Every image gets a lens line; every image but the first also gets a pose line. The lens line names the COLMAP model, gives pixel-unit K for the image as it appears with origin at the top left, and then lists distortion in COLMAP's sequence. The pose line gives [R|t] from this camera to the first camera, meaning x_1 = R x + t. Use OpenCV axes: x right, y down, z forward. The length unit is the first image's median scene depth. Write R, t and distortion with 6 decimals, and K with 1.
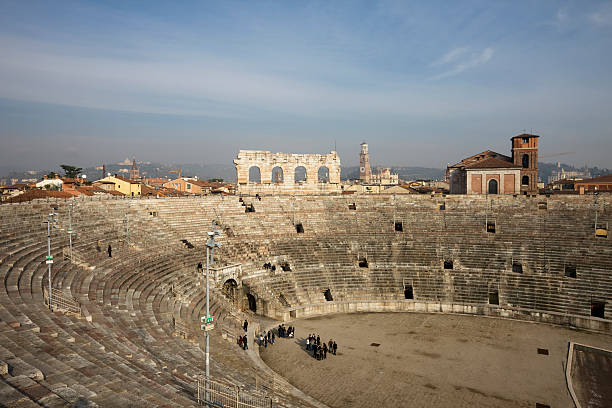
lens RADIAL K [[421.7, 0, 306.0], [0, 421.7, 203.9], [0, 0, 1]] dist [-0.032977, 0.034641]
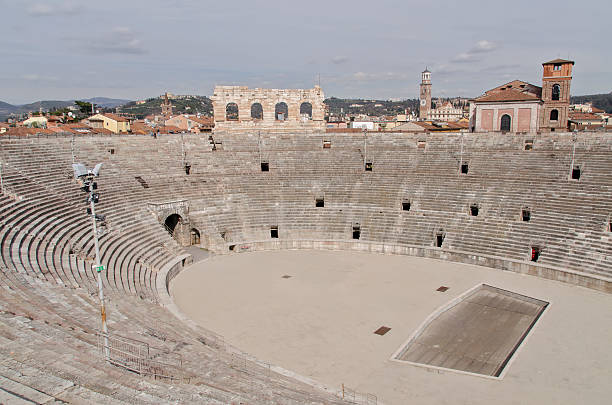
lens RADIAL K [[482.5, 0, 306.3], [0, 482.5, 203.6], [0, 0, 1]] dist [0.010502, -0.010992]
pose [[0.989675, 0.020130, -0.141906, 0.235550], [-0.002388, 0.992266, 0.124105, 0.002387], [0.143307, -0.122485, 0.982070, -0.097496]]
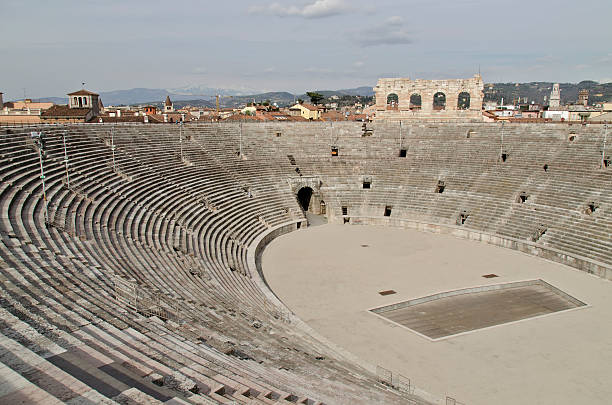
lens RADIAL K [[482.5, 0, 304.7], [0, 482.5, 205.4], [0, 0, 1]] dist [0.010502, -0.010992]
pose [[0.785649, 0.118666, -0.607186, 0.534356], [-0.026042, 0.986906, 0.159181, 0.000079], [0.618125, -0.109248, 0.778452, -0.116754]]
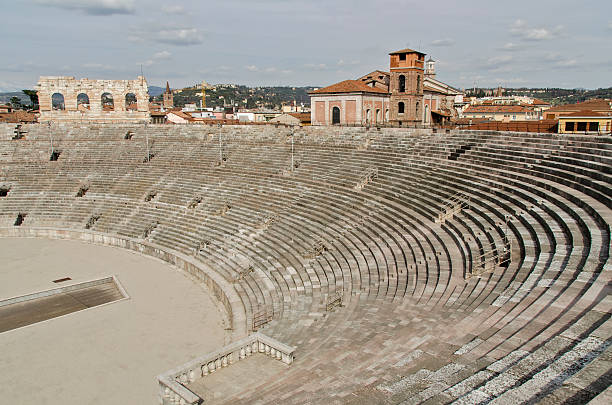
lens RADIAL K [[482.5, 0, 308.7], [0, 482.5, 208.0], [0, 0, 1]] dist [0.010502, -0.010992]
pose [[0.969566, 0.052127, -0.239217, 0.832989], [-0.015318, 0.988073, 0.153225, -0.006537], [0.244351, -0.144897, 0.958800, 0.024851]]
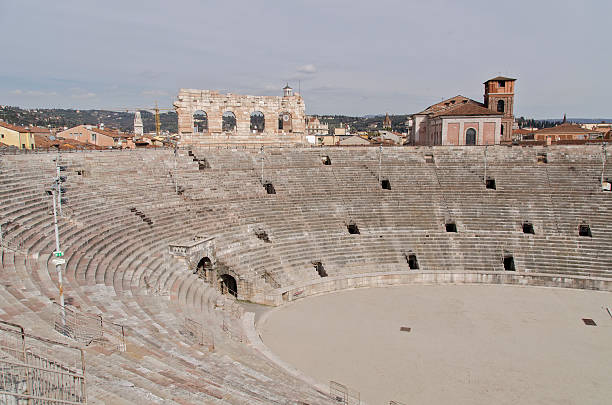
lens RADIAL K [[482.5, 0, 310.3], [0, 482.5, 203.1], [0, 0, 1]] dist [0.010502, -0.010992]
pose [[0.978978, -0.028036, 0.202028, -0.123446], [0.009425, 0.995668, 0.092504, 0.000834], [-0.203747, -0.088655, 0.975001, 0.085058]]
